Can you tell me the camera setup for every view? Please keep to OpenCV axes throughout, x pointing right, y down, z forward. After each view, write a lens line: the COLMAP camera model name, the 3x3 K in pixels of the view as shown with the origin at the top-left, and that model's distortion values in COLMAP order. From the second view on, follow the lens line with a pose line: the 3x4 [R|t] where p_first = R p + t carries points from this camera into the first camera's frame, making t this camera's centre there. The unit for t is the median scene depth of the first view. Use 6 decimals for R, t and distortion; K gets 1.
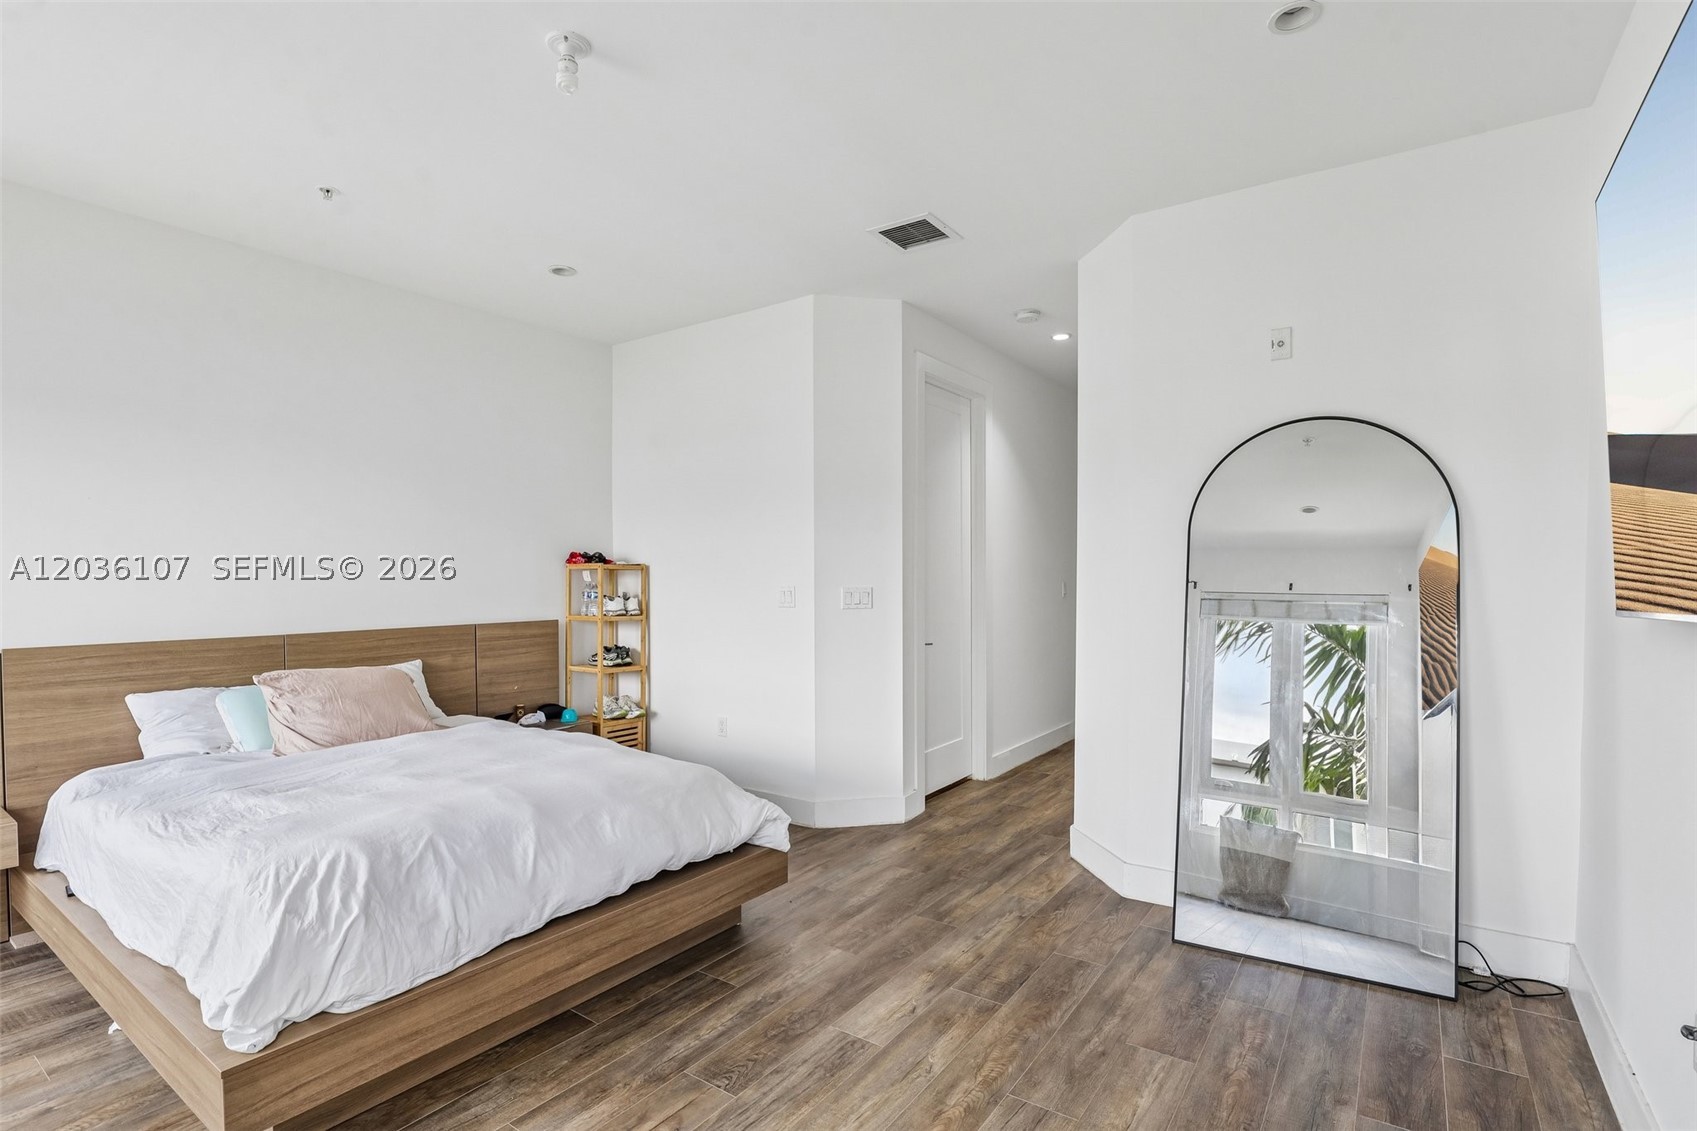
lens RADIAL K [[803.7, 0, 867.8], [0, 803.7, 589.6], [0, 0, 1]] dist [-0.036613, 0.007507]
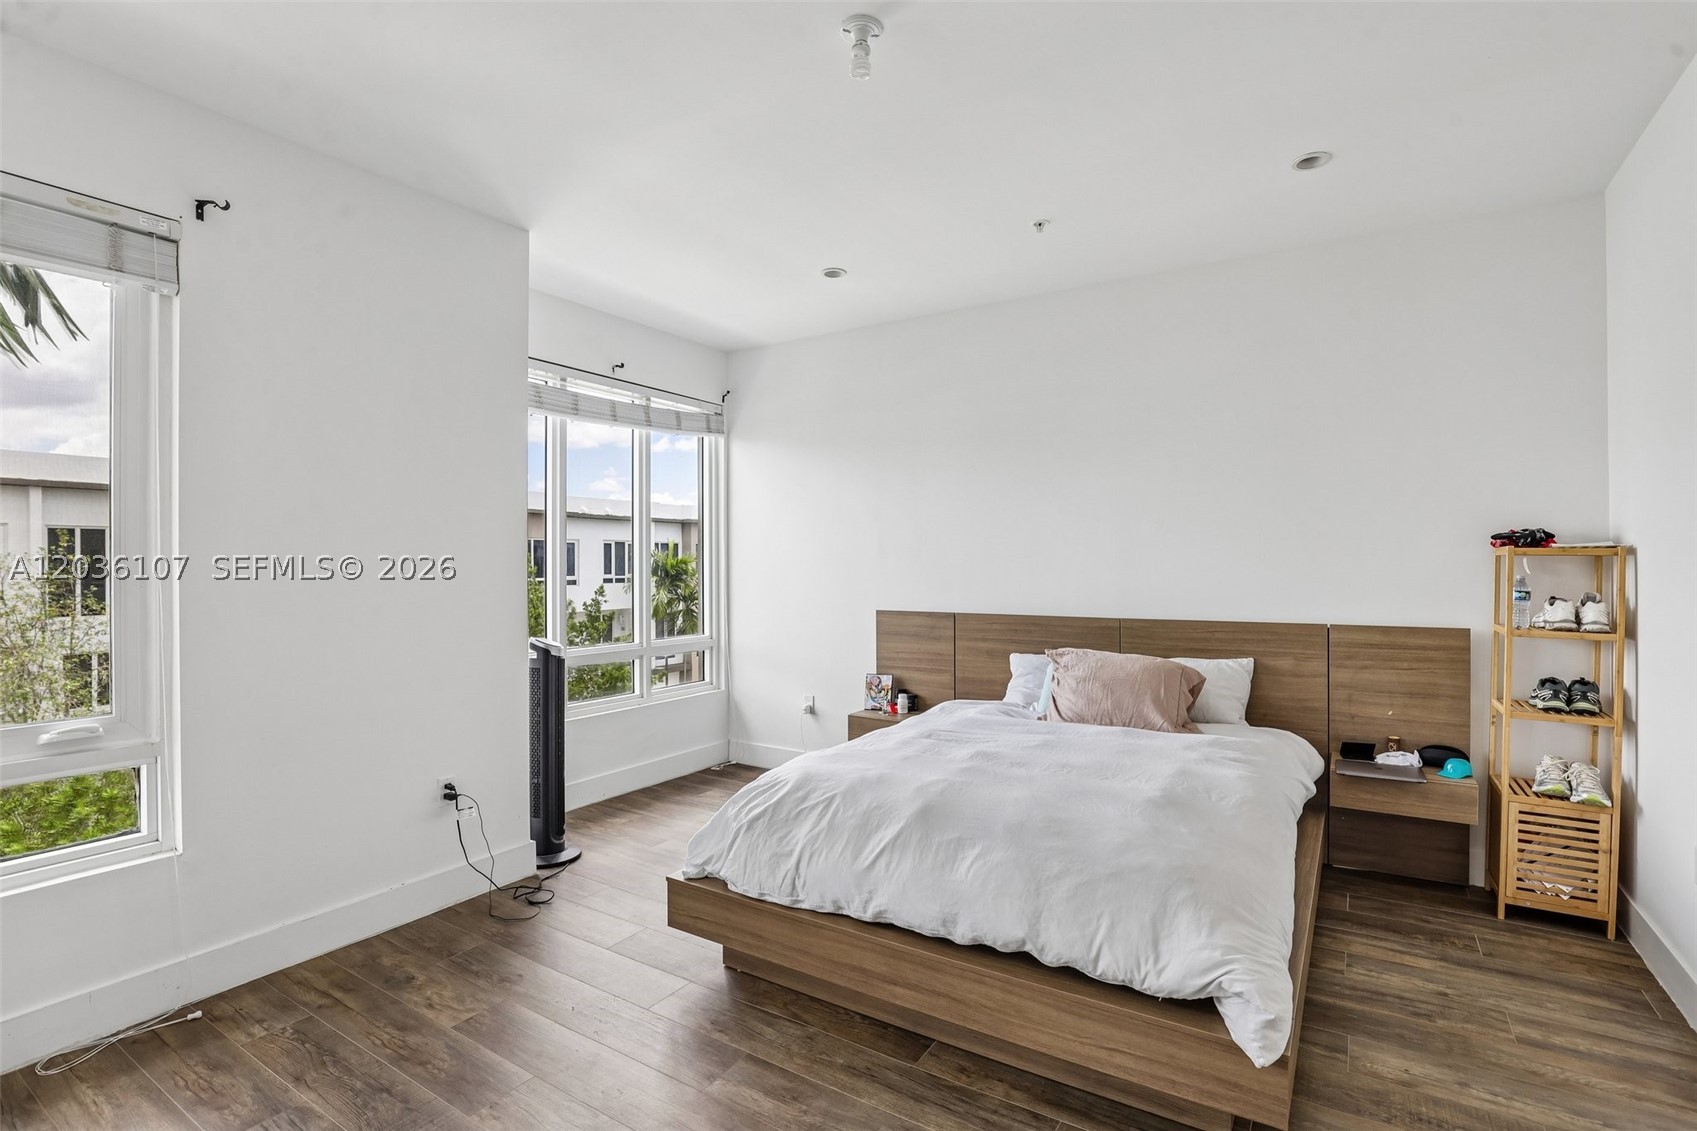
lens RADIAL K [[803.7, 0, 857.3], [0, 803.7, 558.8], [0, 0, 1]] dist [-0.036613, 0.007507]
pose [[0.032128, -0.005243, -0.999470, 0.441763], [-0.015407, 0.999865, -0.005740, -0.016561], [0.999365, 0.015583, 0.032043, 0.711186]]
